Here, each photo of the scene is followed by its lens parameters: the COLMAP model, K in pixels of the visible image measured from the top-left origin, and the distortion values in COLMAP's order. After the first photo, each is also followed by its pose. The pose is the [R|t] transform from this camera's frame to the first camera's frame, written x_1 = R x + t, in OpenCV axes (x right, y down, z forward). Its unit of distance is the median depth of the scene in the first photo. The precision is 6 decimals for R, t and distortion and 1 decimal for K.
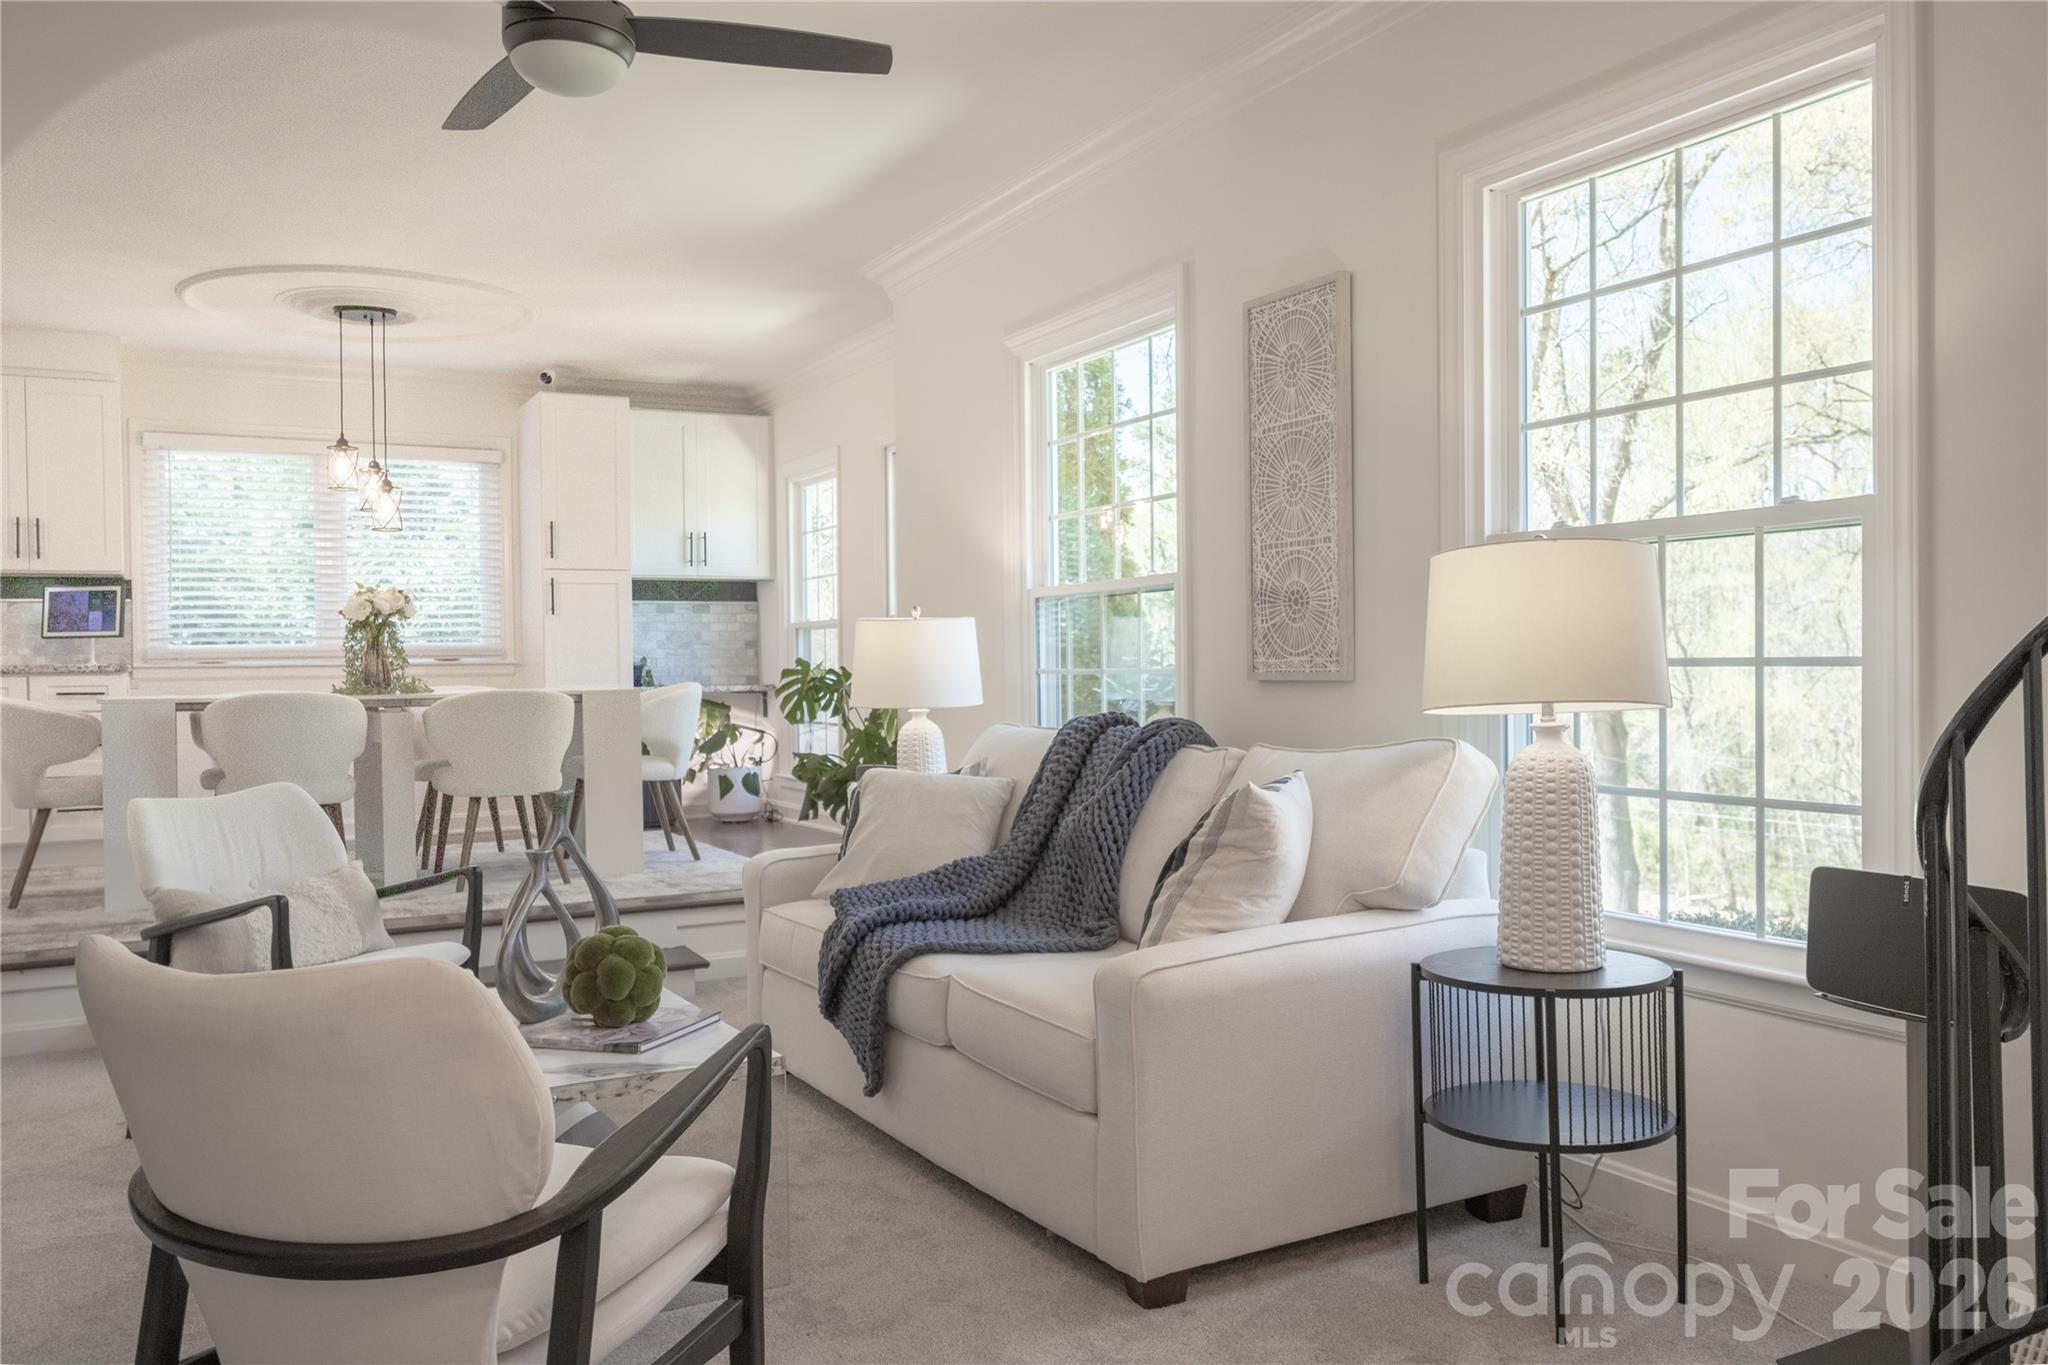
lens RADIAL K [[1630.2, 0, 1024.0], [0, 1630.2, 682.5], [0, 0, 1]] dist [0.003413, -0.002551]
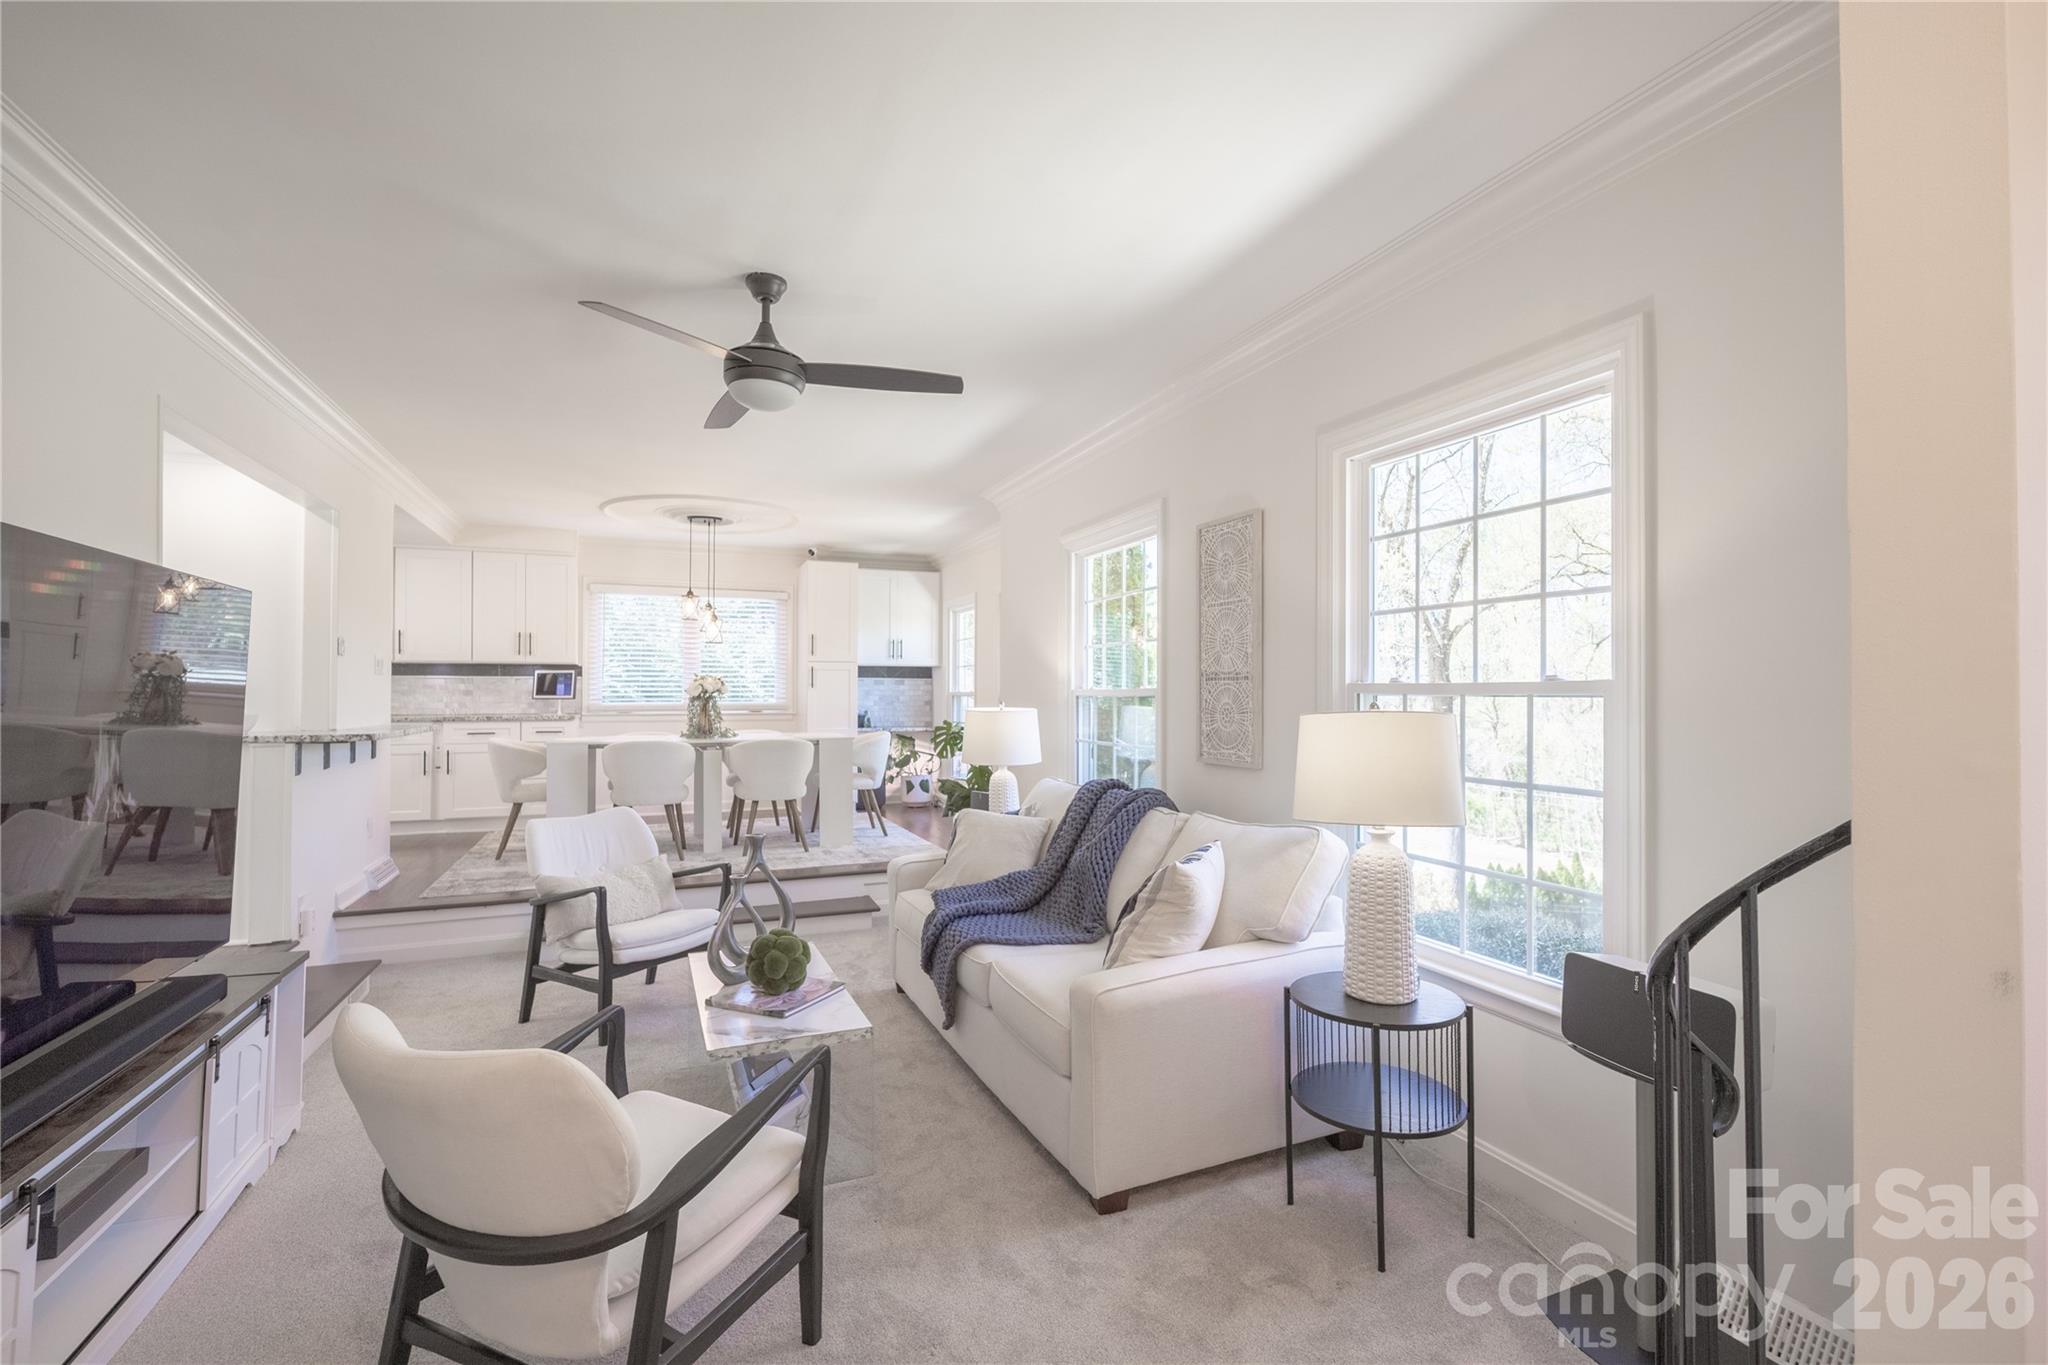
lens RADIAL K [[907.4, 0, 1024.0], [0, 907.4, 682.5], [0, 0, 1]] dist [-0.003876, -0.000086]
pose [[0.995481, 0.012926, -0.094081, 0.059736], [-0.014783, 0.999709, -0.019068, -0.068805], [0.093808, 0.020373, 0.995382, 0.117310]]
